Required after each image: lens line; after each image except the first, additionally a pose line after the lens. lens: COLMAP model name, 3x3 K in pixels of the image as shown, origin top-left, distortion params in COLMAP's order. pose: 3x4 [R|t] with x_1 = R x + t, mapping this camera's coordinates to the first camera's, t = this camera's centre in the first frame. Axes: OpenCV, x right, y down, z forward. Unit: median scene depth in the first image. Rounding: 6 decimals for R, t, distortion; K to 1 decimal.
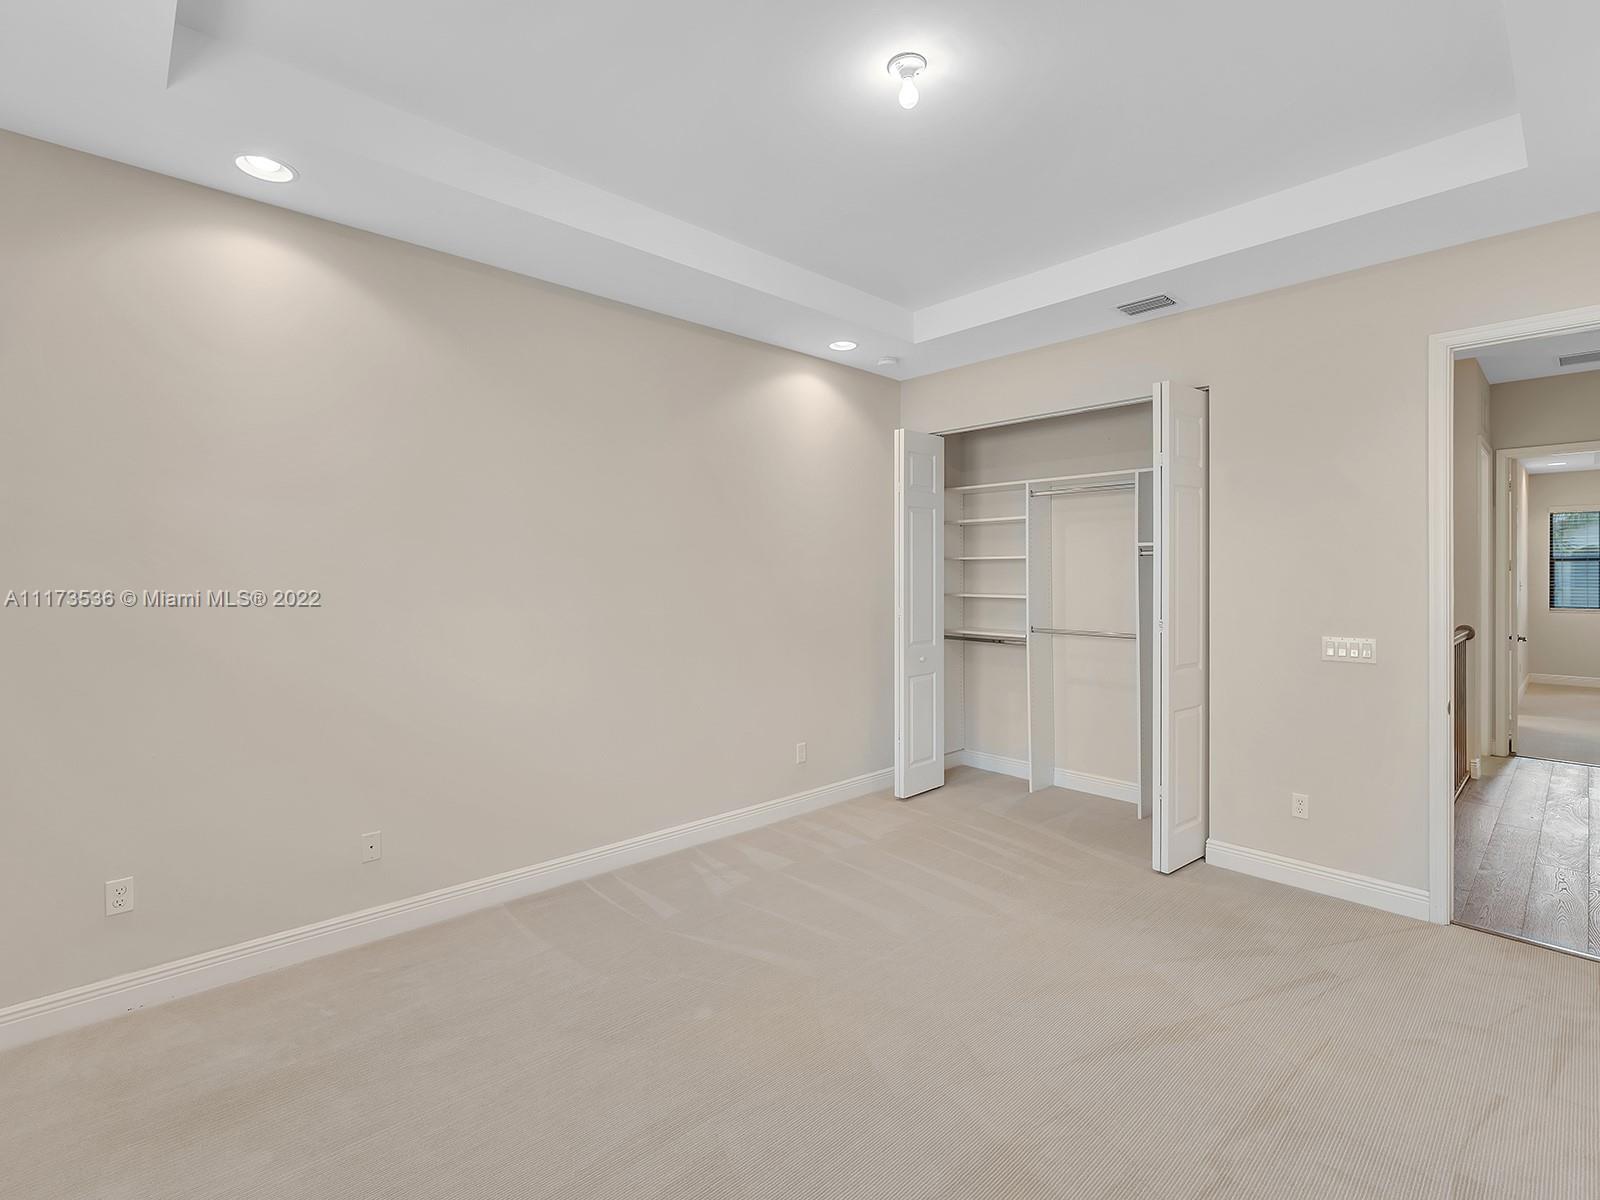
lens RADIAL K [[733.7, 0, 794.8], [0, 733.7, 575.4], [0, 0, 1]] dist [-0.000868, -0.000637]
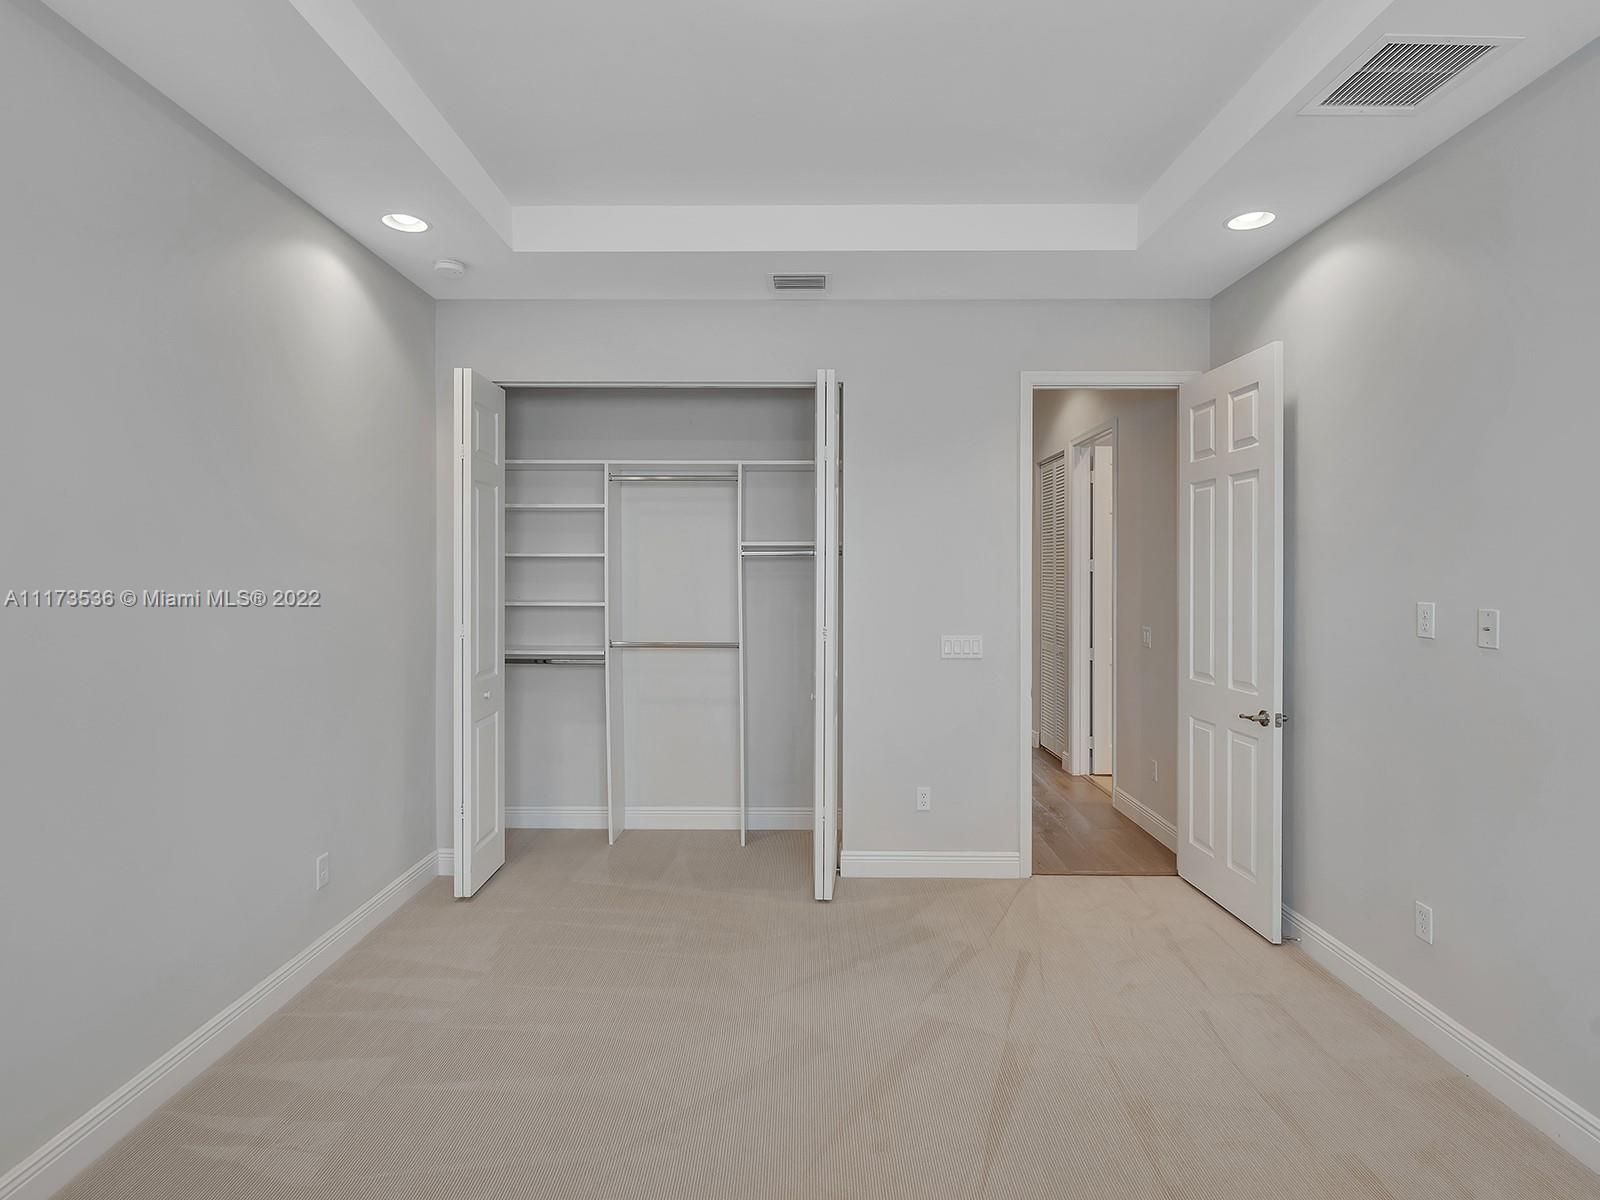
lens RADIAL K [[820.6, 0, 797.4], [0, 820.6, 573.1], [0, 0, 1]] dist [-0.002100, -0.000913]
pose [[0.683080, 0.005238, 0.730324, -0.207738], [-0.002025, 0.999984, -0.005278, -0.000537], [-0.730340, 0.002127, 0.683080, 0.239218]]
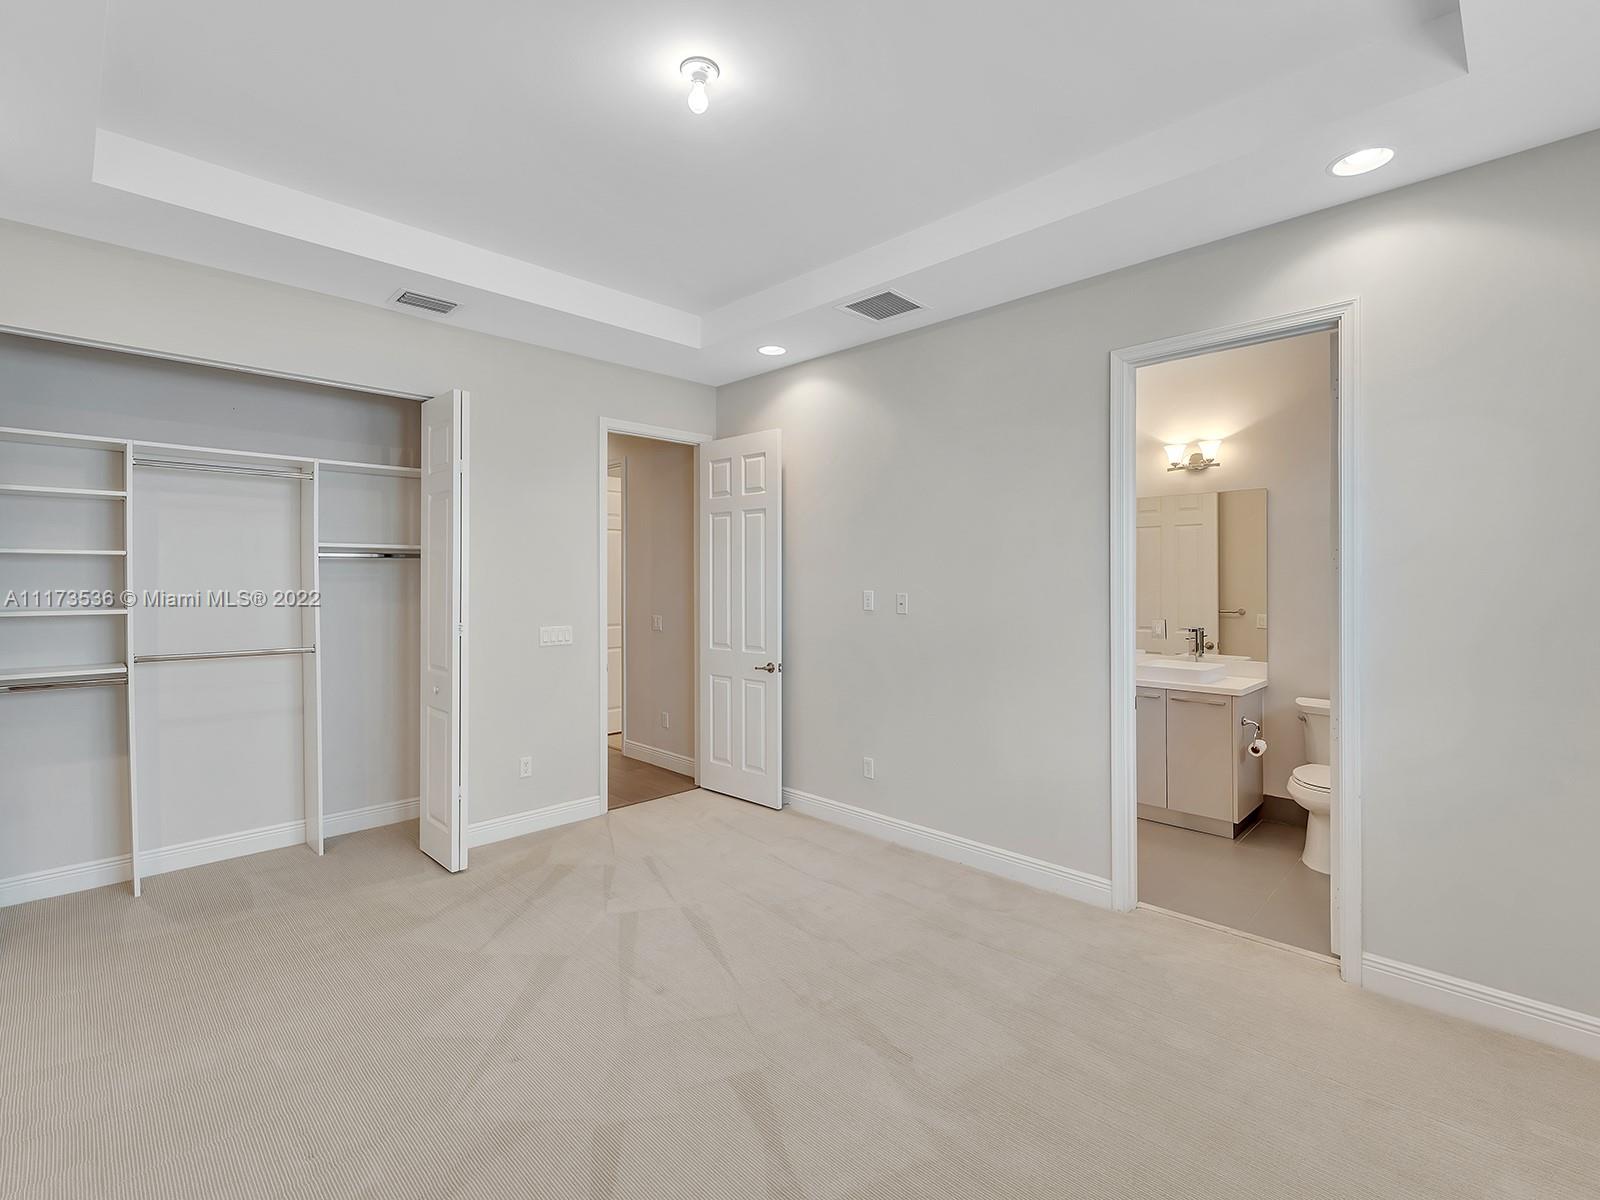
lens RADIAL K [[733.7, 0, 794.8], [0, 733.7, 575.4], [0, 0, 1]] dist [-0.000868, -0.000637]
pose [[-0.042424, 0.009047, 0.999059, -0.403389], [0.003043, 0.999956, -0.008926, 0.004194], [-0.999095, 0.002662, -0.042449, 0.432570]]
